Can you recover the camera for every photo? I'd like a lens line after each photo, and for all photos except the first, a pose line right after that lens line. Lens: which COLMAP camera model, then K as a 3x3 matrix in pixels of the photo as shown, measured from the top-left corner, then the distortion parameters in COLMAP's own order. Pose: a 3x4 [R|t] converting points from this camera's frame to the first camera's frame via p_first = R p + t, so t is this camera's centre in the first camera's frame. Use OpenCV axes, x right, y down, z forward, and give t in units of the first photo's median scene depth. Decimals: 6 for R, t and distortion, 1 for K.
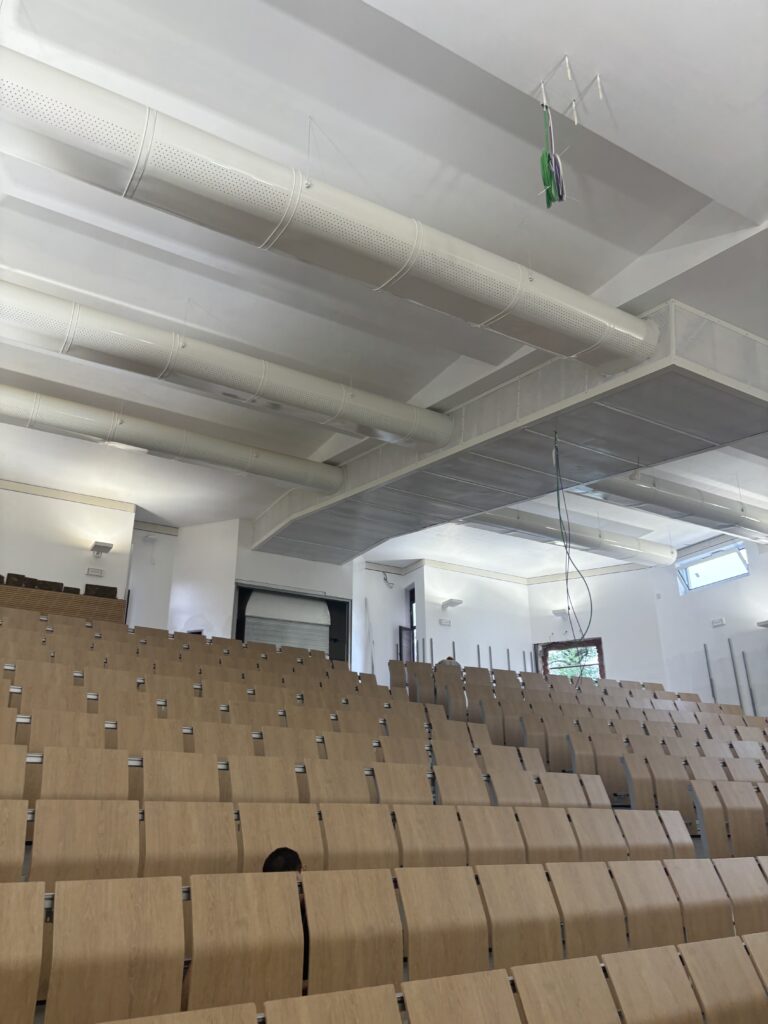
lens RADIAL K [[824.3, 0, 384.0], [0, 824.3, 512.0], [0, 0, 1]] dist [0.003961, -0.000277]
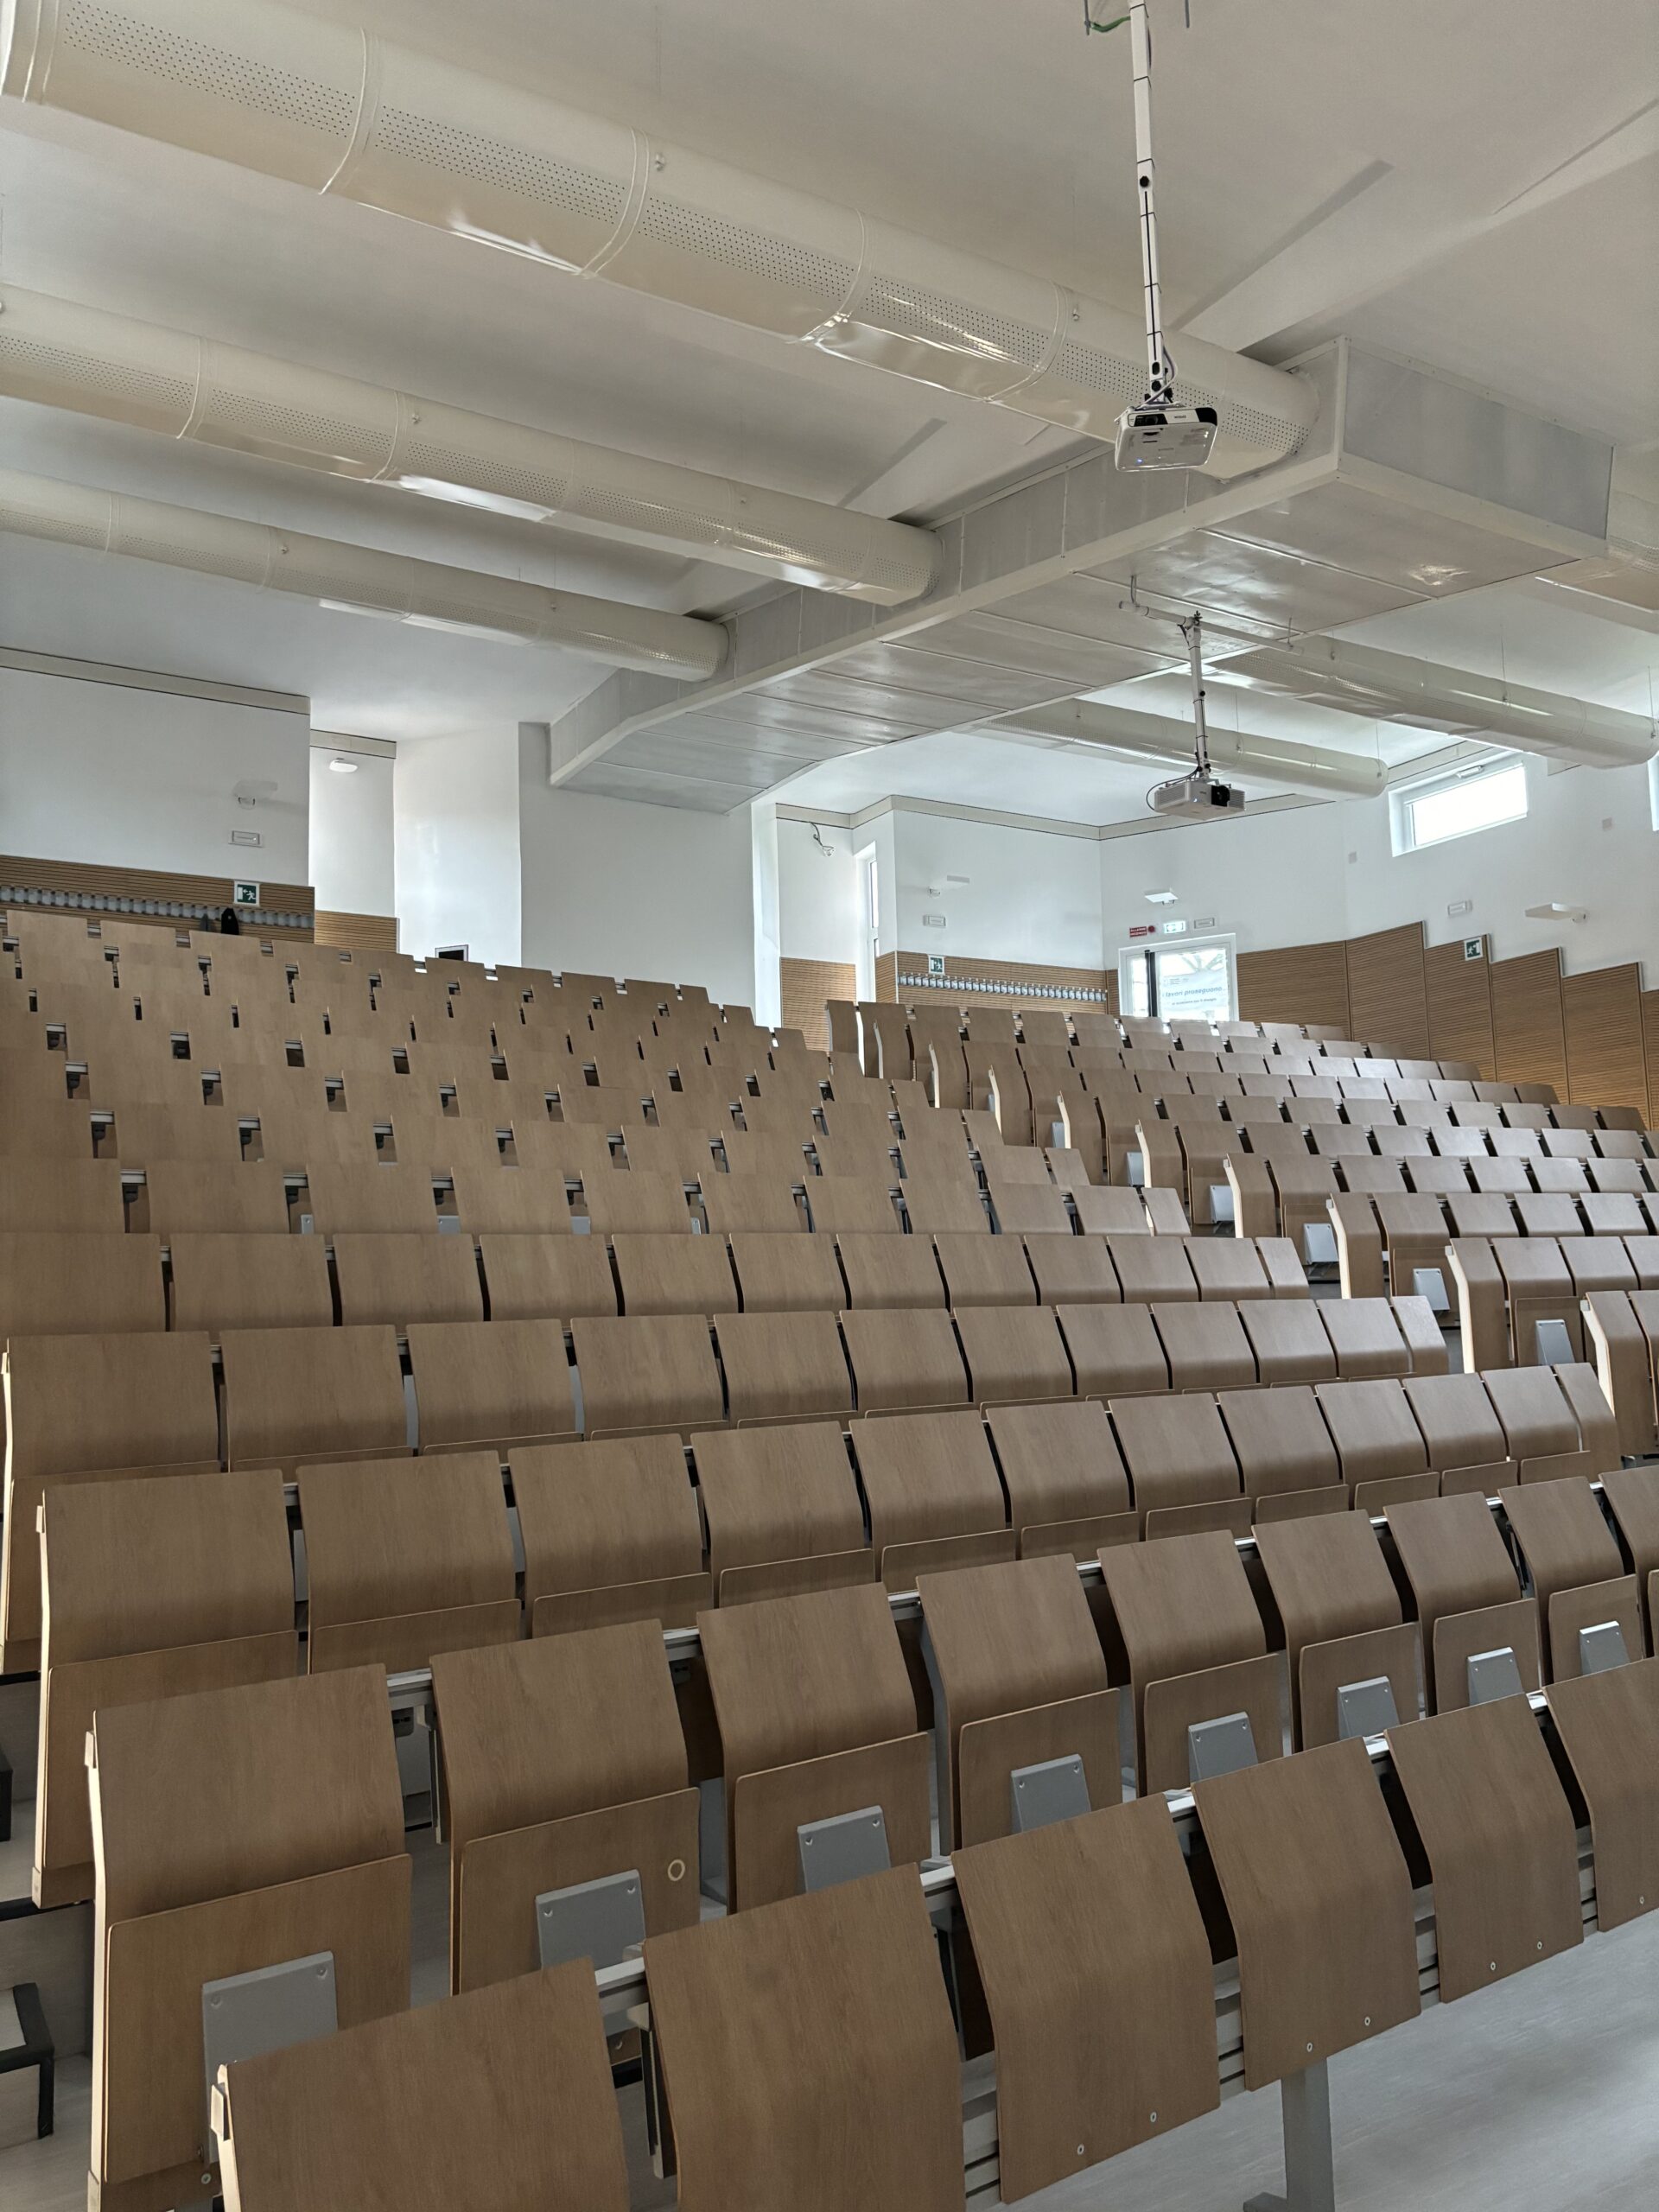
lens RADIAL K [[1649.8, 0, 829.5], [0, 1649.8, 1106.0], [0, 0, 1]] dist [0.035066, -0.029907]
pose [[0.999694, -0.024008, 0.005914, -0.000066], [0.021829, 0.969298, 0.244917, -0.070733], [-0.011612, -0.244713, 0.969526, -0.259941]]
